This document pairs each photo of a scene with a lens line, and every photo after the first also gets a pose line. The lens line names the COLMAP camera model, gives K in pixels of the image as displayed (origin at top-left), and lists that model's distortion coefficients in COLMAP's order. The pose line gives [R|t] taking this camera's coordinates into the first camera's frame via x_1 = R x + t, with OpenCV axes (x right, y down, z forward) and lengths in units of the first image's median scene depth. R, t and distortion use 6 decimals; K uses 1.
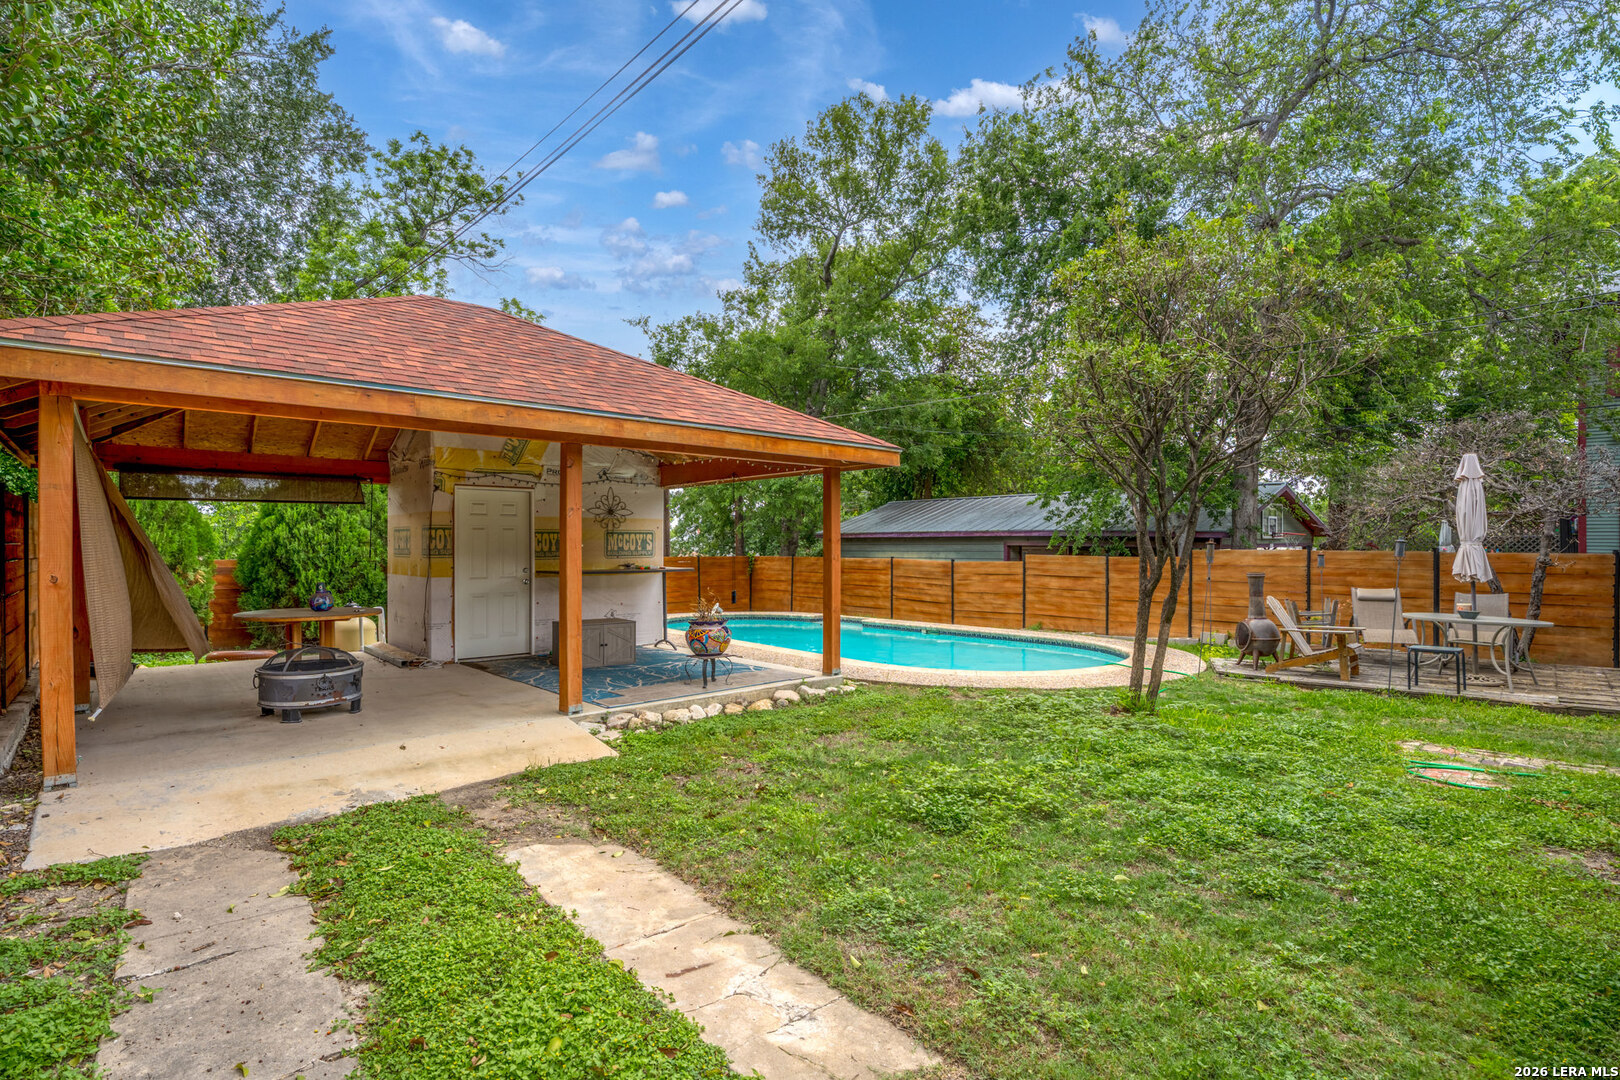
lens RADIAL K [[771.3, 0, 806.9], [0, 771.3, 542.8], [0, 0, 1]] dist [-0.011869, -0.000173]
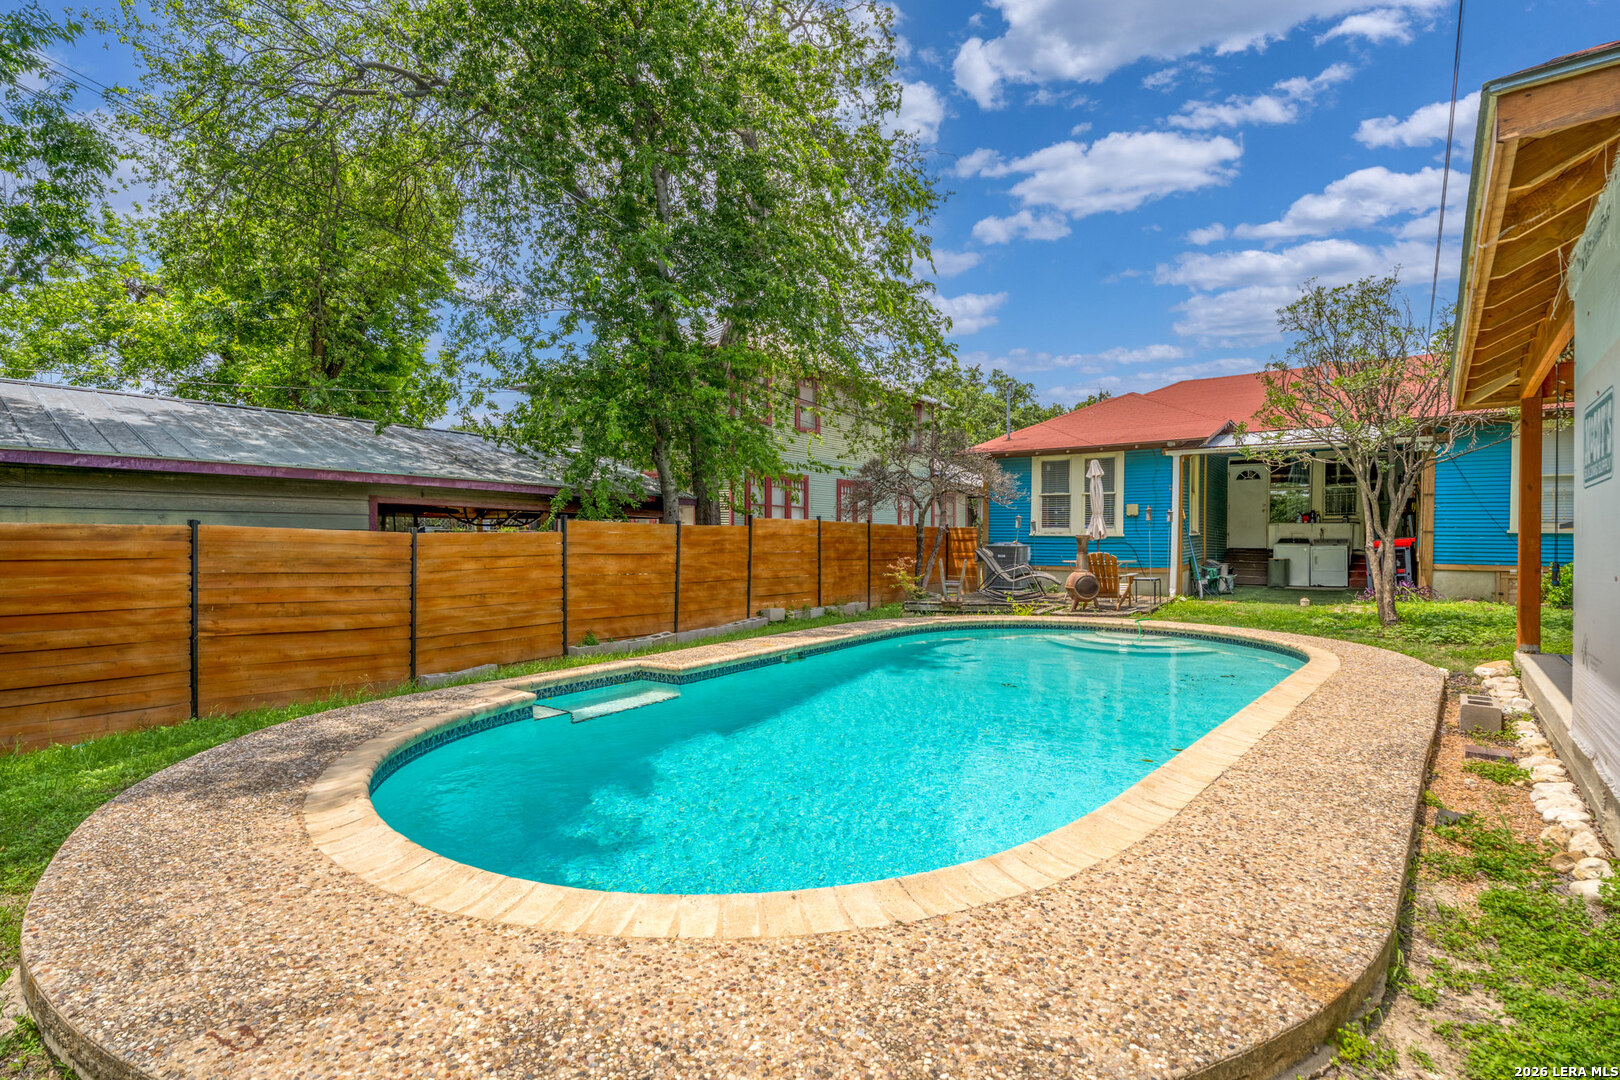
lens RADIAL K [[771.3, 0, 815.7], [0, 771.3, 544.3], [0, 0, 1]] dist [-0.011869, -0.000173]
pose [[-0.156553, -0.004399, 0.987660, -0.497119], [-0.004767, 0.999982, 0.003698, 0.046762], [-0.987658, -0.004129, -0.156572, 1.386088]]
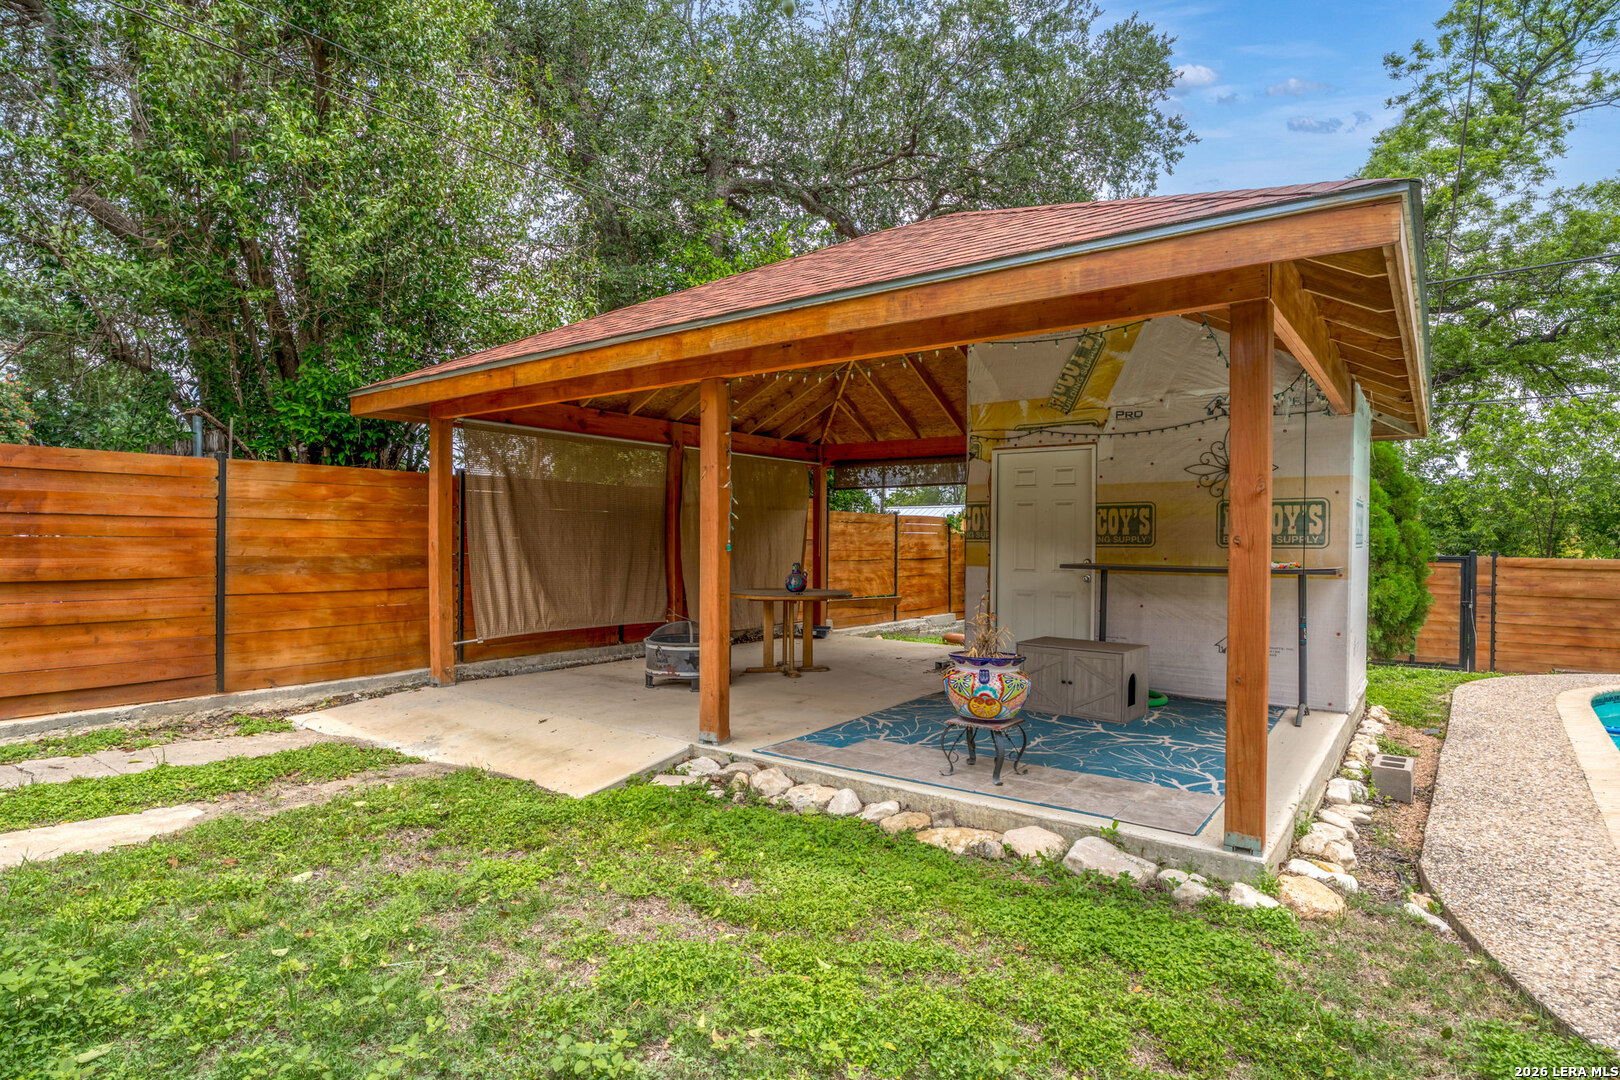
lens RADIAL K [[863.8, 0, 808.5], [0, 863.8, 544.1], [0, 0, 1]] dist [-0.005519, -0.000618]
pose [[0.211043, 0.007423, -0.977449, 0.307058], [-0.004348, 0.999968, 0.006655, 0.013539], [0.977467, 0.002845, 0.211069, 0.528550]]
